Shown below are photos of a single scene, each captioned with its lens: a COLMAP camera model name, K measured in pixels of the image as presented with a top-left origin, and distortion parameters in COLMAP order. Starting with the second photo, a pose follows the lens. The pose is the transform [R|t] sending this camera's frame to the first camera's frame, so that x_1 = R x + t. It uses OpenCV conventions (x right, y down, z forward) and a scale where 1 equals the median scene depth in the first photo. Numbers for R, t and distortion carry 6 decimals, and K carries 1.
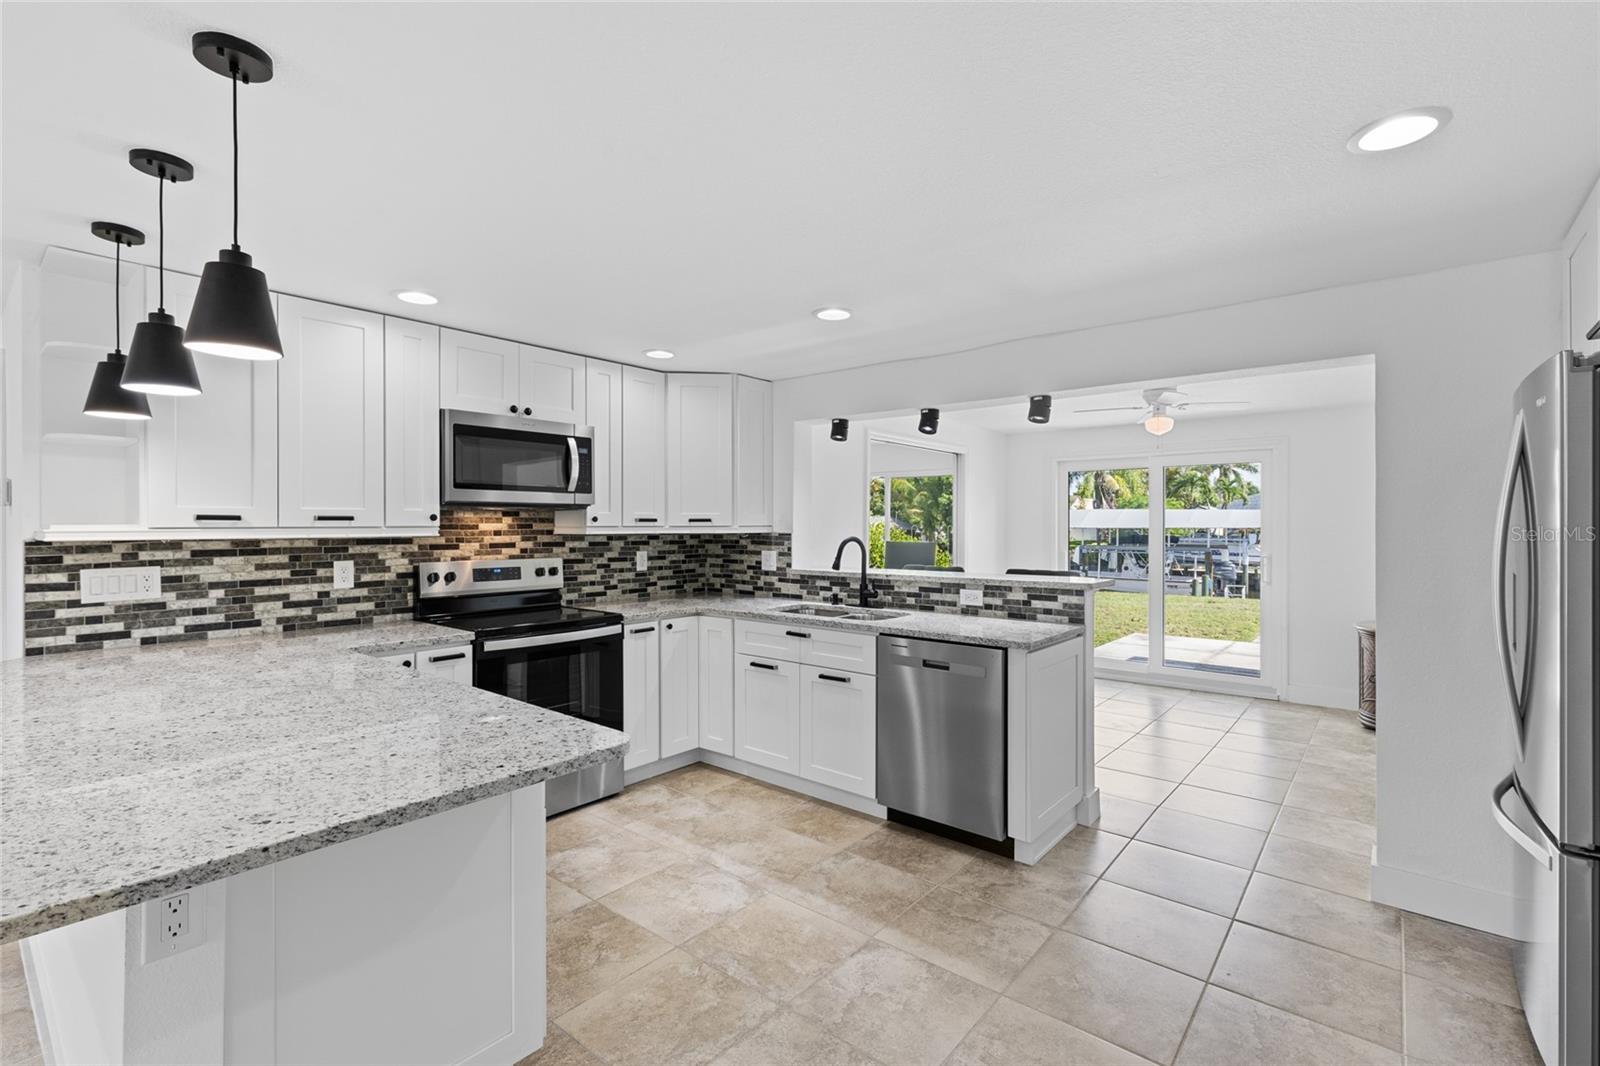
lens RADIAL K [[720.5, 0, 800.5], [0, 720.5, 524.6], [0, 0, 1]] dist [0.002114, -0.000701]
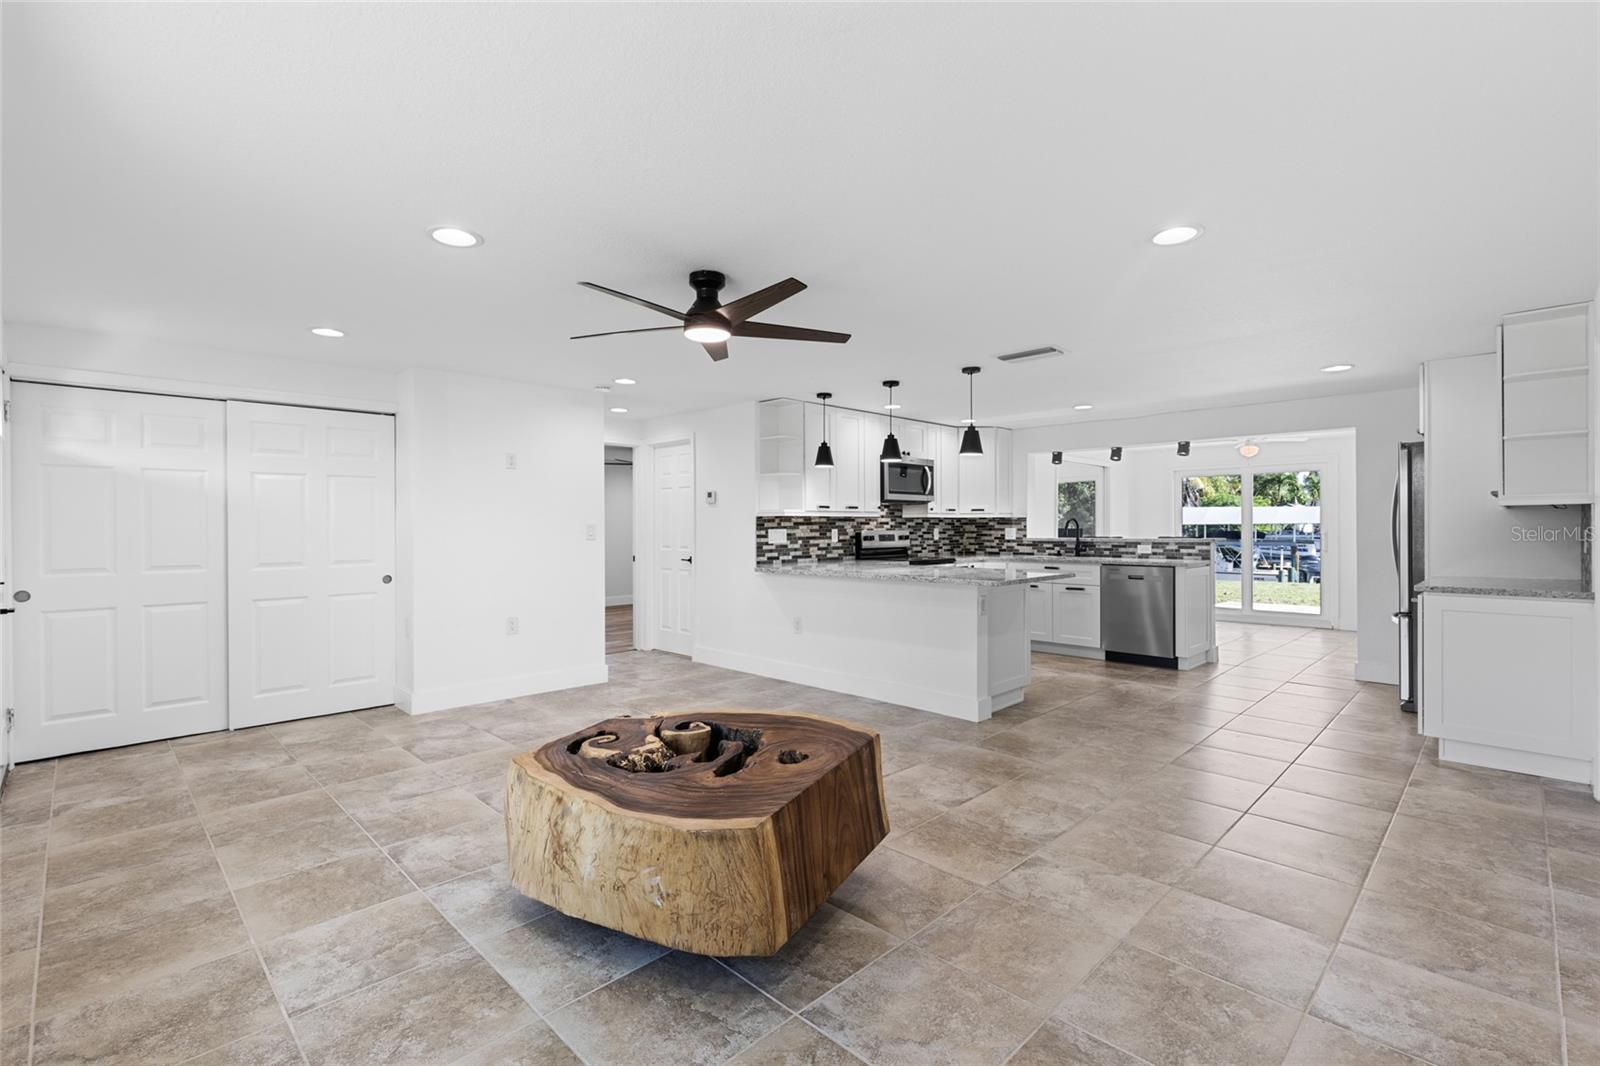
lens RADIAL K [[720.5, 0, 796.3], [0, 720.5, 529.4], [0, 0, 1]] dist [0.002114, -0.000701]
pose [[0.995532, -0.004617, -0.094317, -0.497109], [0.004945, 0.999983, 0.003243, 0.040212], [0.094300, -0.003695, 0.995537, -0.968370]]
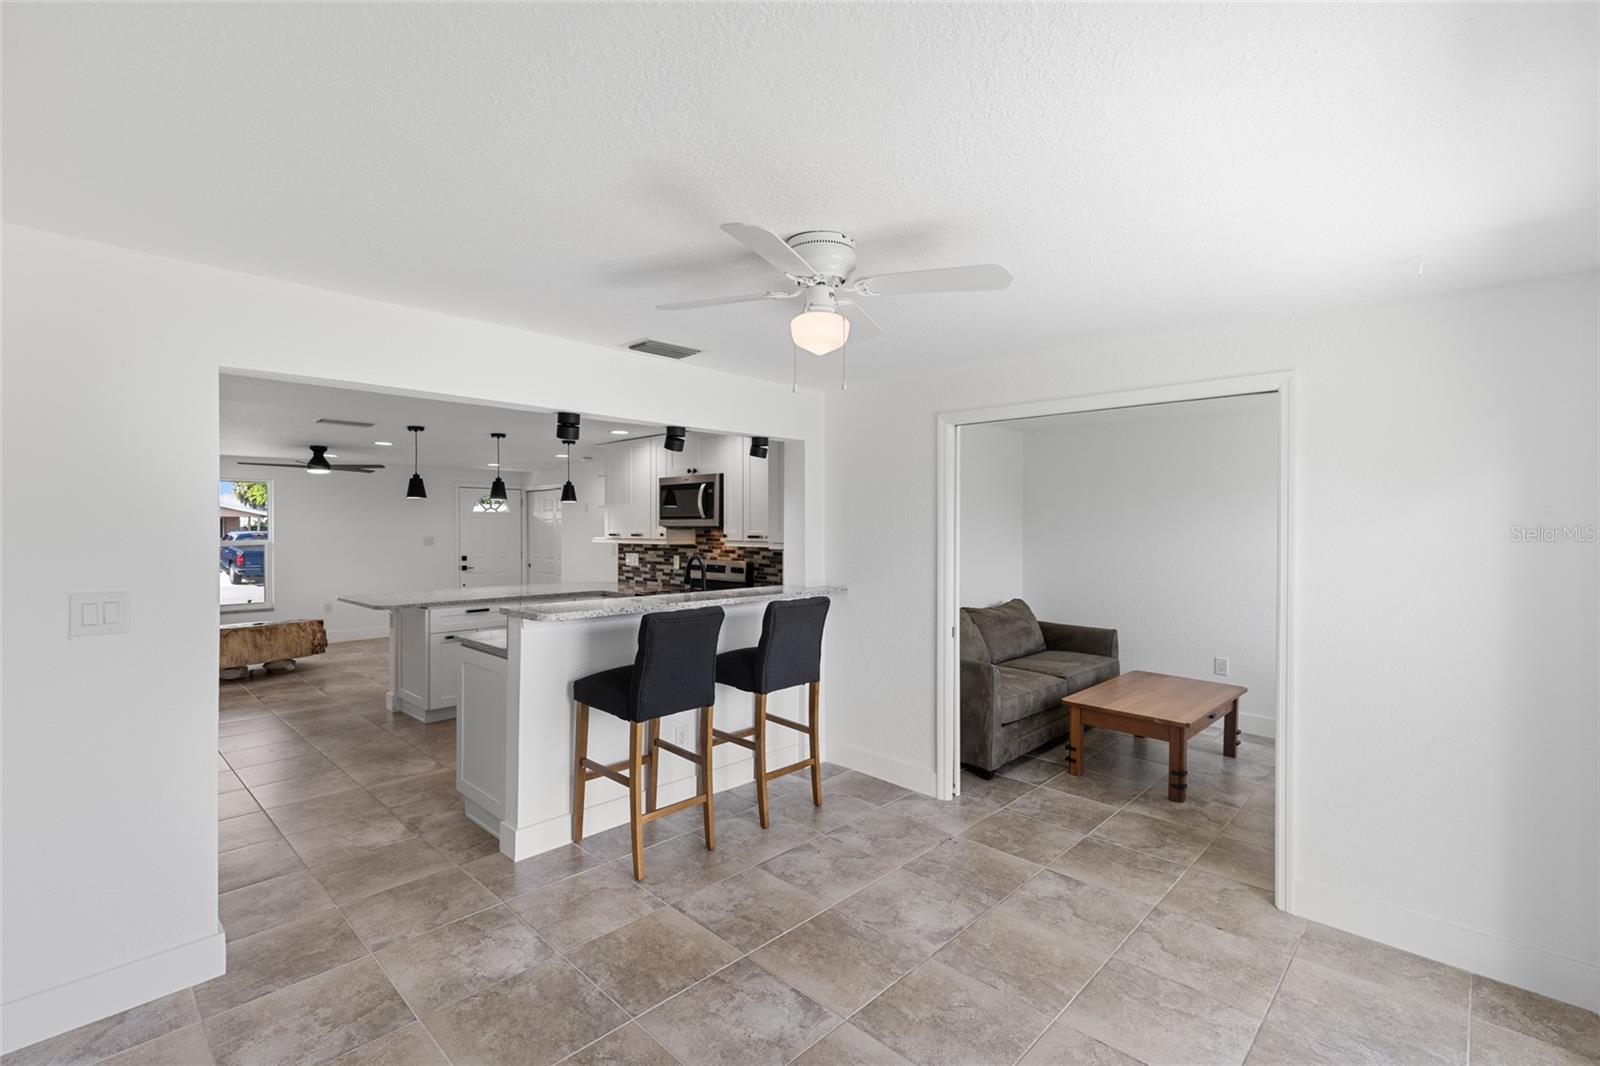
lens RADIAL K [[720.5, 0, 806.0], [0, 720.5, 526.9], [0, 0, 1]] dist [0.002114, -0.000701]
pose [[-0.068227, -0.001479, -0.997669, 1.253302], [-0.002674, 0.999996, -0.001300, -0.026545], [0.997666, 0.002579, -0.068231, 1.365964]]
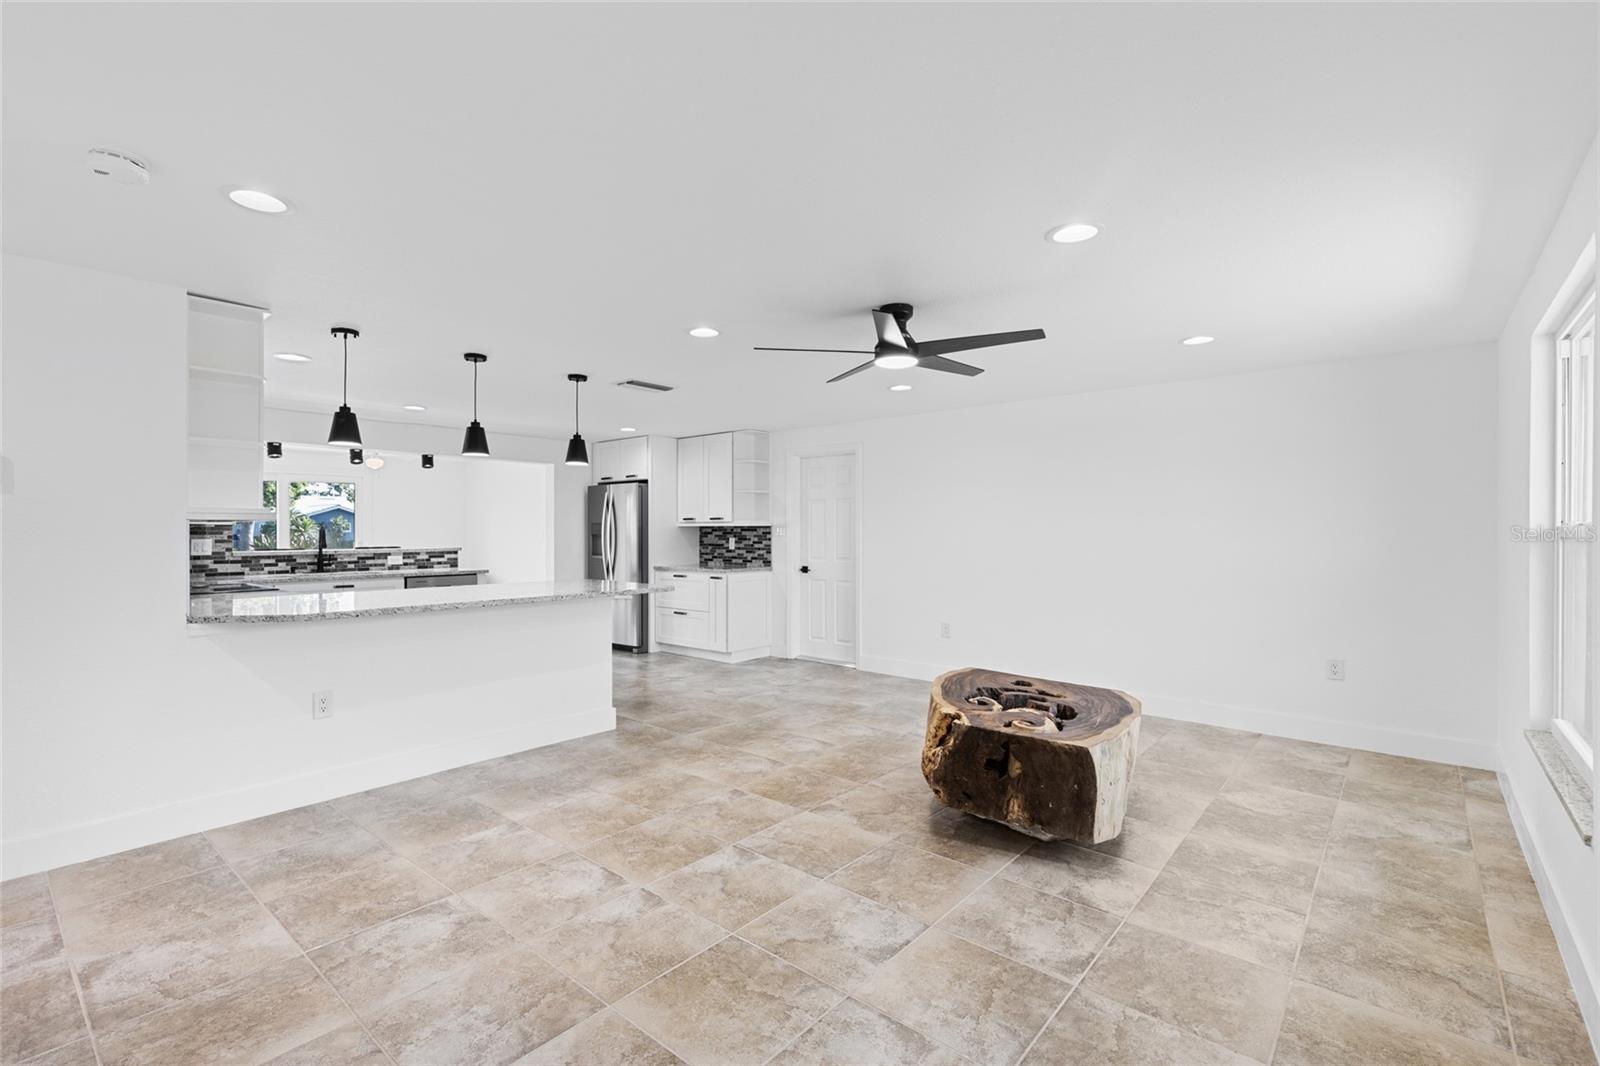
lens RADIAL K [[720.5, 0, 794.7], [0, 720.5, 527.6], [0, 0, 1]] dist [0.002114, -0.000701]
pose [[0.015559, 0.004183, 0.999870, -1.588455], [0.000179, 0.999991, -0.004186, 0.028231], [-0.999879, 0.000244, 0.015558, -0.026052]]
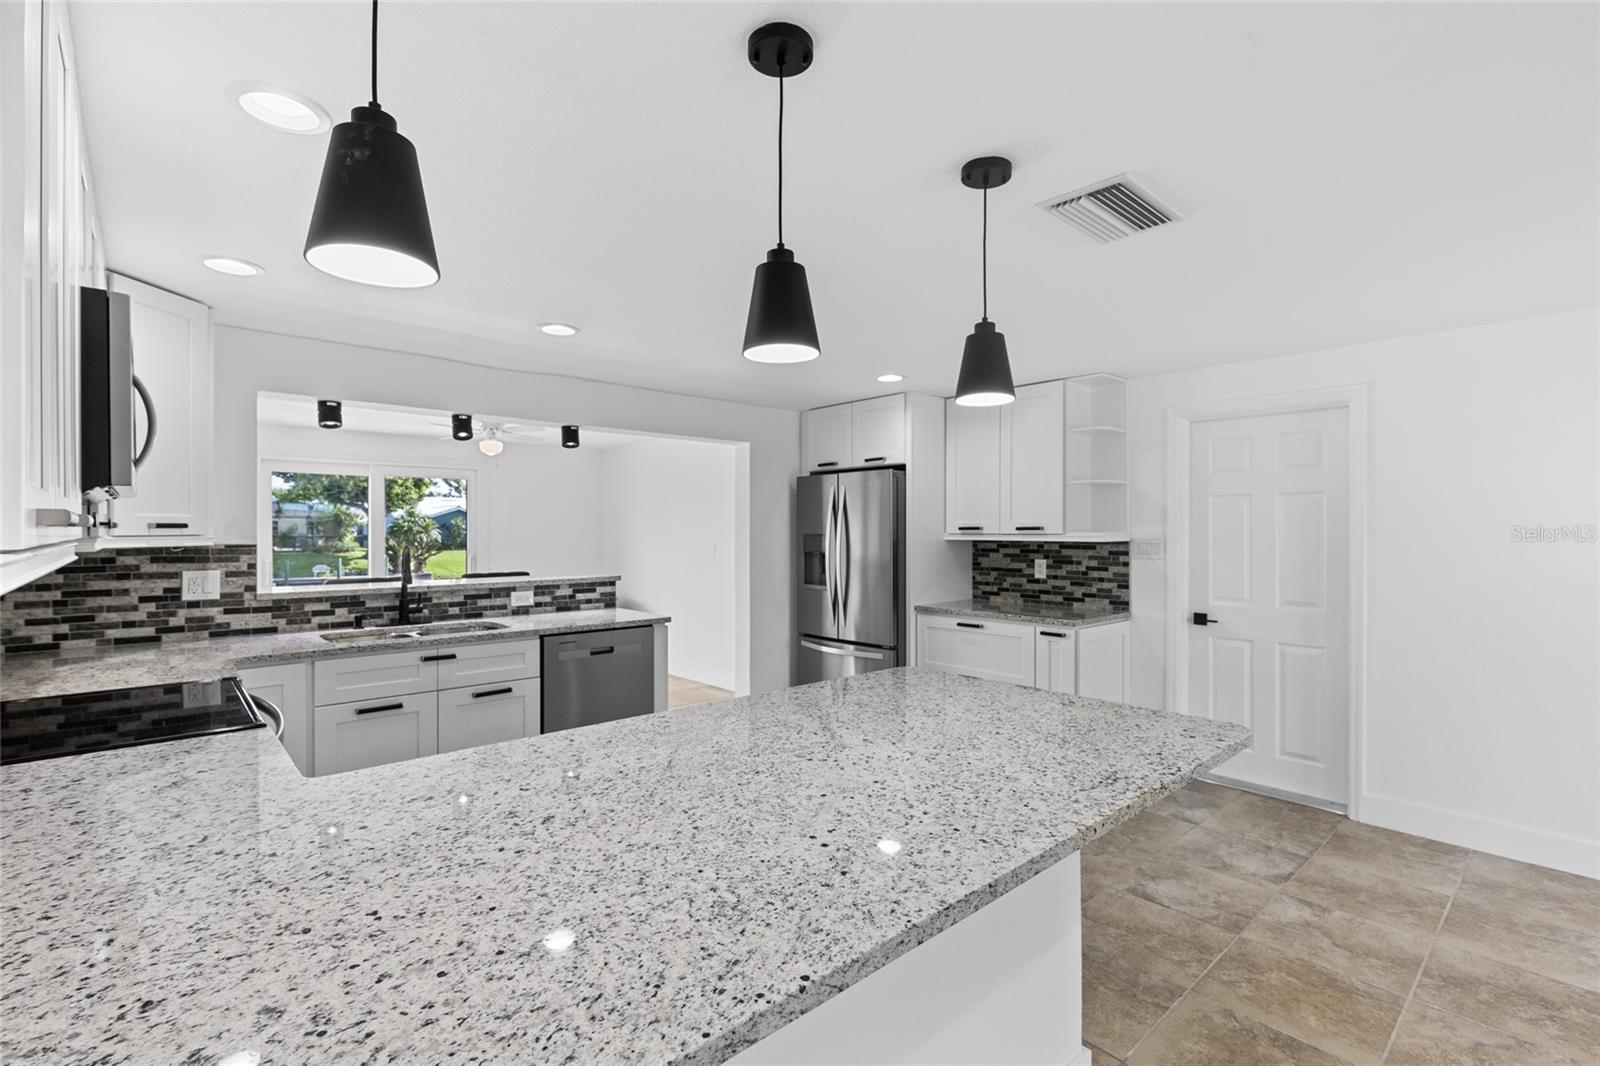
lens RADIAL K [[720.5, 0, 790.9], [0, 720.5, 536.8], [0, 0, 1]] dist [0.002114, -0.000701]
pose [[0.151531, -0.009186, 0.988410, -0.805562], [-0.000338, 0.999956, 0.009346, -0.003304], [-0.988452, -0.001751, 0.151521, 0.441437]]
